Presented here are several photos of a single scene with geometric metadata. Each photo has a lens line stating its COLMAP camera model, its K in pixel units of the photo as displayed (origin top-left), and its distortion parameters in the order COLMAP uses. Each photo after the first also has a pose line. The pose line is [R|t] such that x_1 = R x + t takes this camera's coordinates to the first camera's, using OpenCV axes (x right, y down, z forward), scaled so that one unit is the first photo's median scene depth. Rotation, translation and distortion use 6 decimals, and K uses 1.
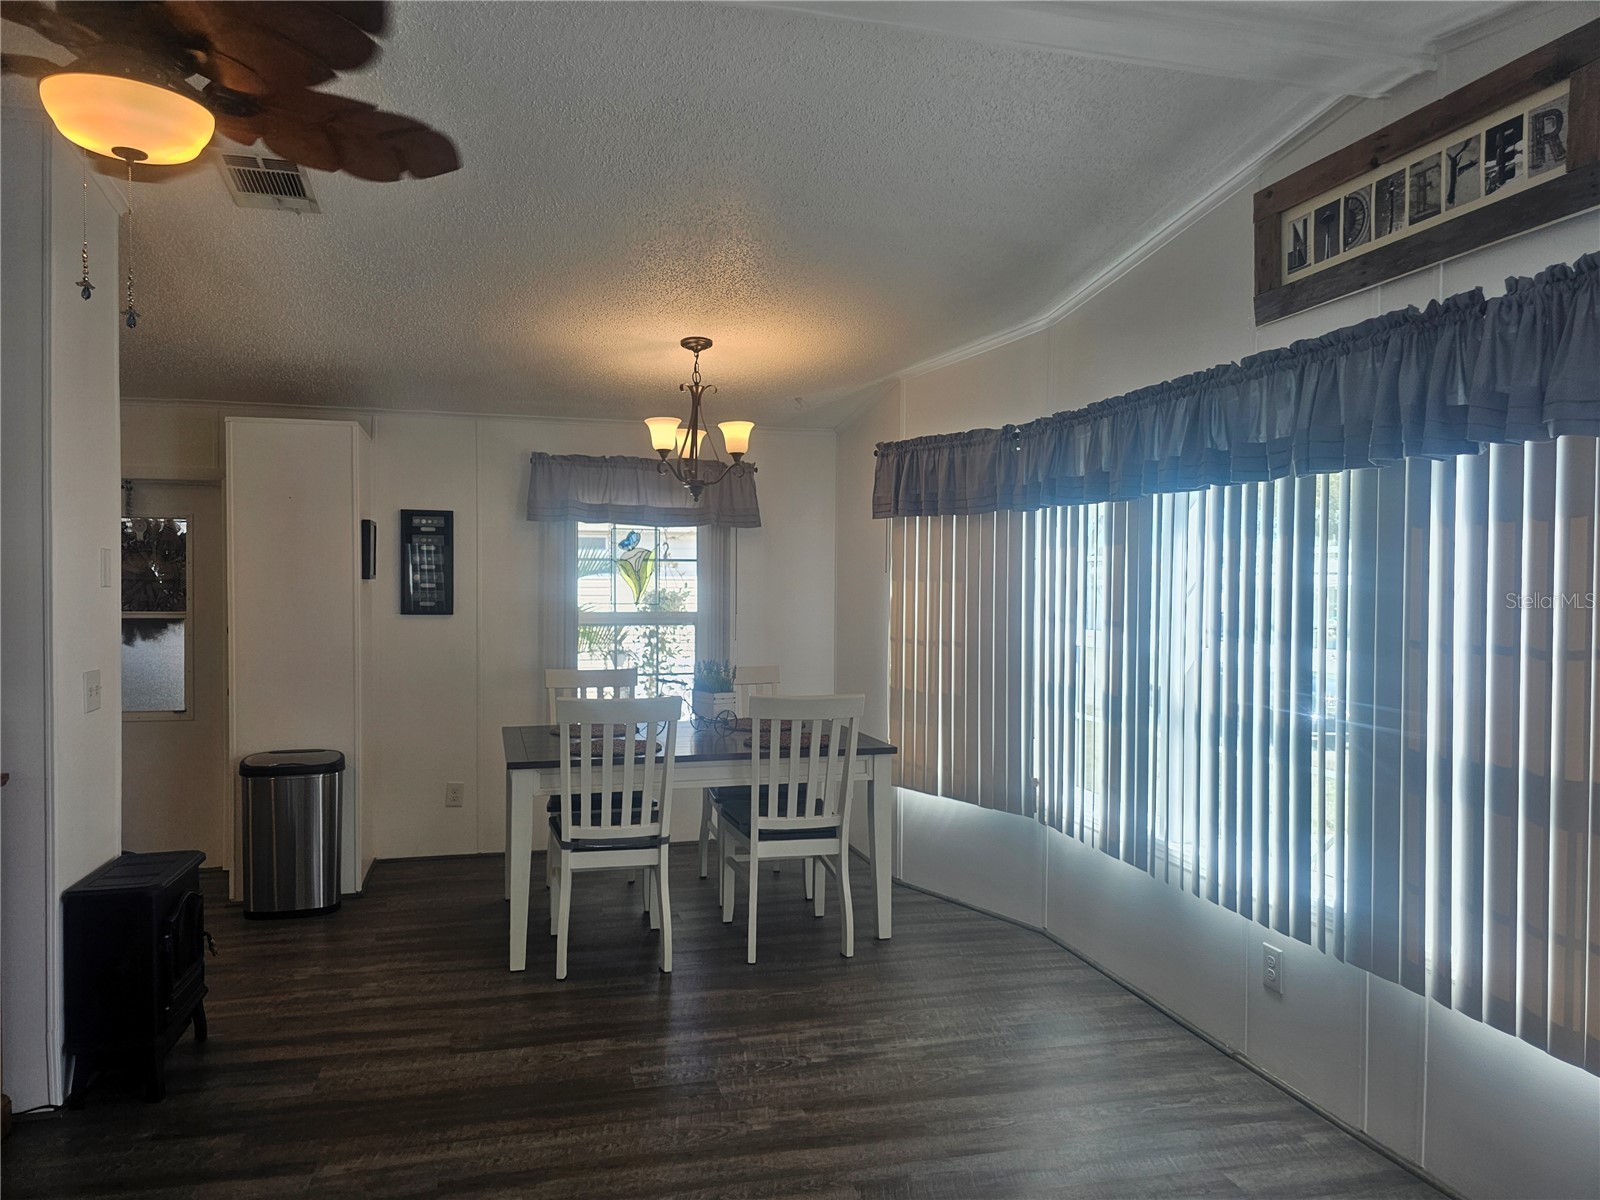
lens RADIAL K [[1056.3, 0, 800.0], [0, 1056.3, 600.0], [0, 0, 1]] dist [0.007034, -0.041822]
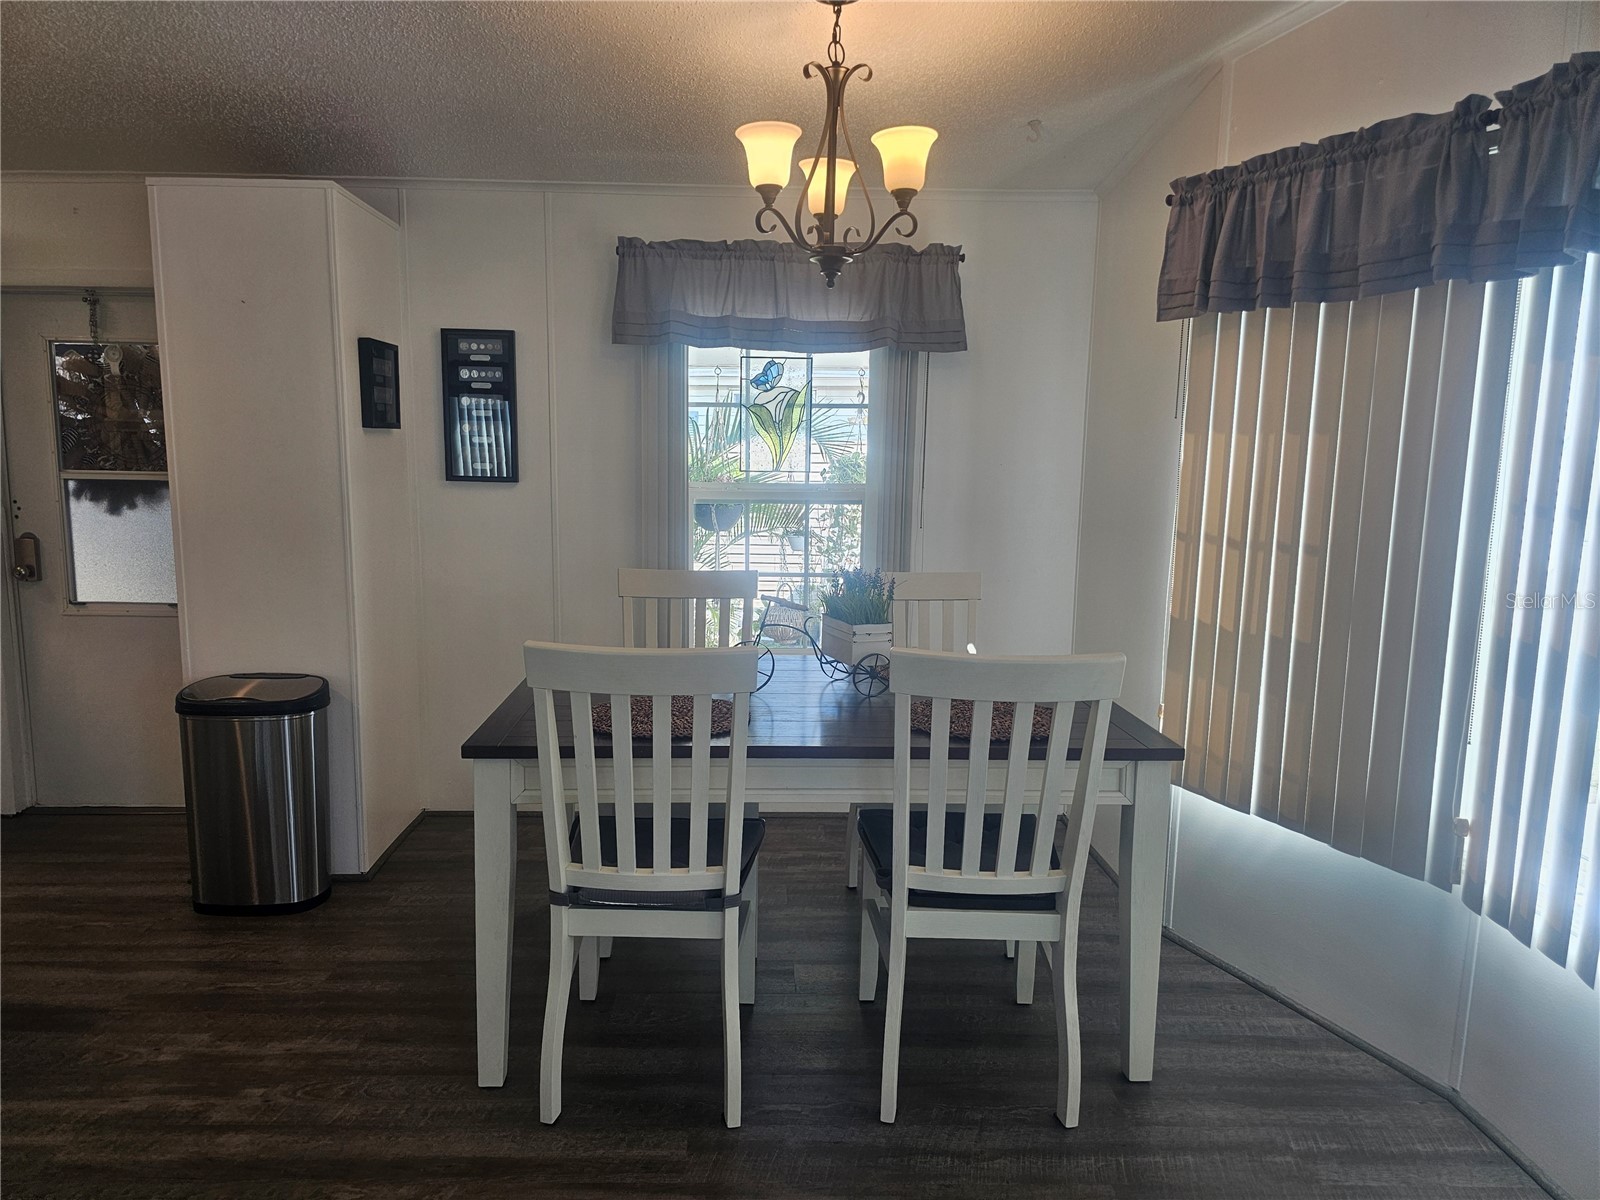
lens RADIAL K [[1074.0, 0, 782.5], [0, 1074.0, 614.7], [0, 0, 1]] dist [0.044331, -0.050819]
pose [[0.970261, 0.043666, -0.238089, 0.021262], [-0.011761, 0.990937, 0.133812, 0.003827], [0.241774, -0.127033, 0.961981, 0.410321]]
